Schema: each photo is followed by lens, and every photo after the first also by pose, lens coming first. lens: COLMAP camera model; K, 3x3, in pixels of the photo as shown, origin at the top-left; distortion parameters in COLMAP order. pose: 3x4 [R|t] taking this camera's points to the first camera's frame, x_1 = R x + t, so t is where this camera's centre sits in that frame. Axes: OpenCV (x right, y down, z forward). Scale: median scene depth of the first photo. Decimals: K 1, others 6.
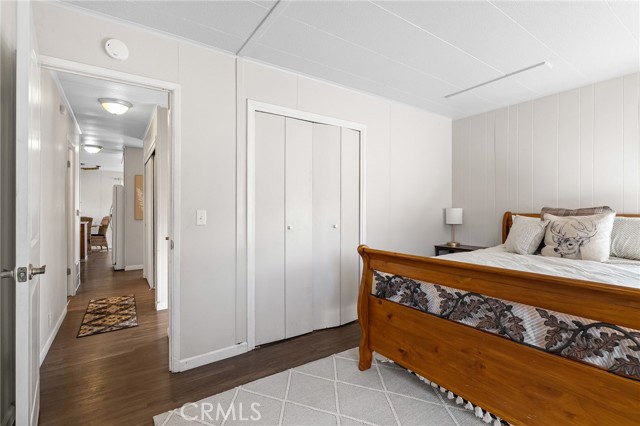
lens RADIAL K [[303.3, 0, 316.7], [0, 303.3, 211.8], [0, 0, 1]] dist [-0.001880, -0.000617]
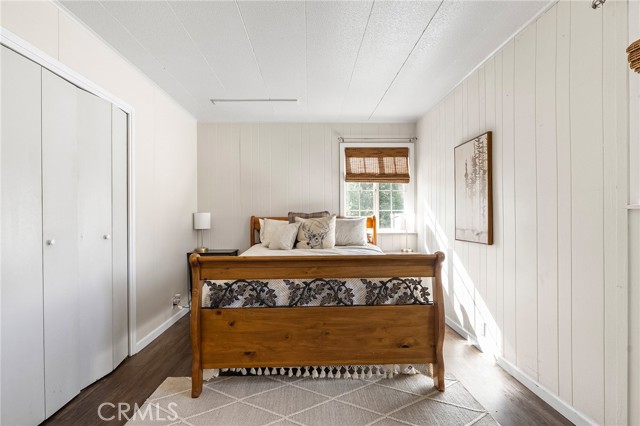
lens RADIAL K [[339.9, 0, 323.0], [0, 339.9, 214.4], [0, 0, 1]] dist [-0.001069, 0.001778]
pose [[0.525290, -0.002466, 0.850920, -0.483720], [0.010432, 0.999939, -0.003542, 0.002246], [-0.850859, 0.010737, 0.525284, 0.164869]]
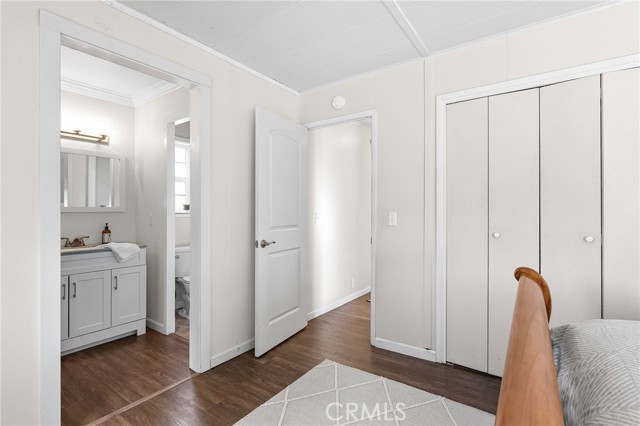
lens RADIAL K [[303.3, 0, 322.9], [0, 303.3, 210.7], [0, 0, 1]] dist [-0.001880, -0.000617]
pose [[0.351067, -0.003253, -0.936345, 0.601176], [-0.004516, 0.999976, -0.005167, -0.005861], [0.936339, 0.006043, 0.351044, 0.375083]]
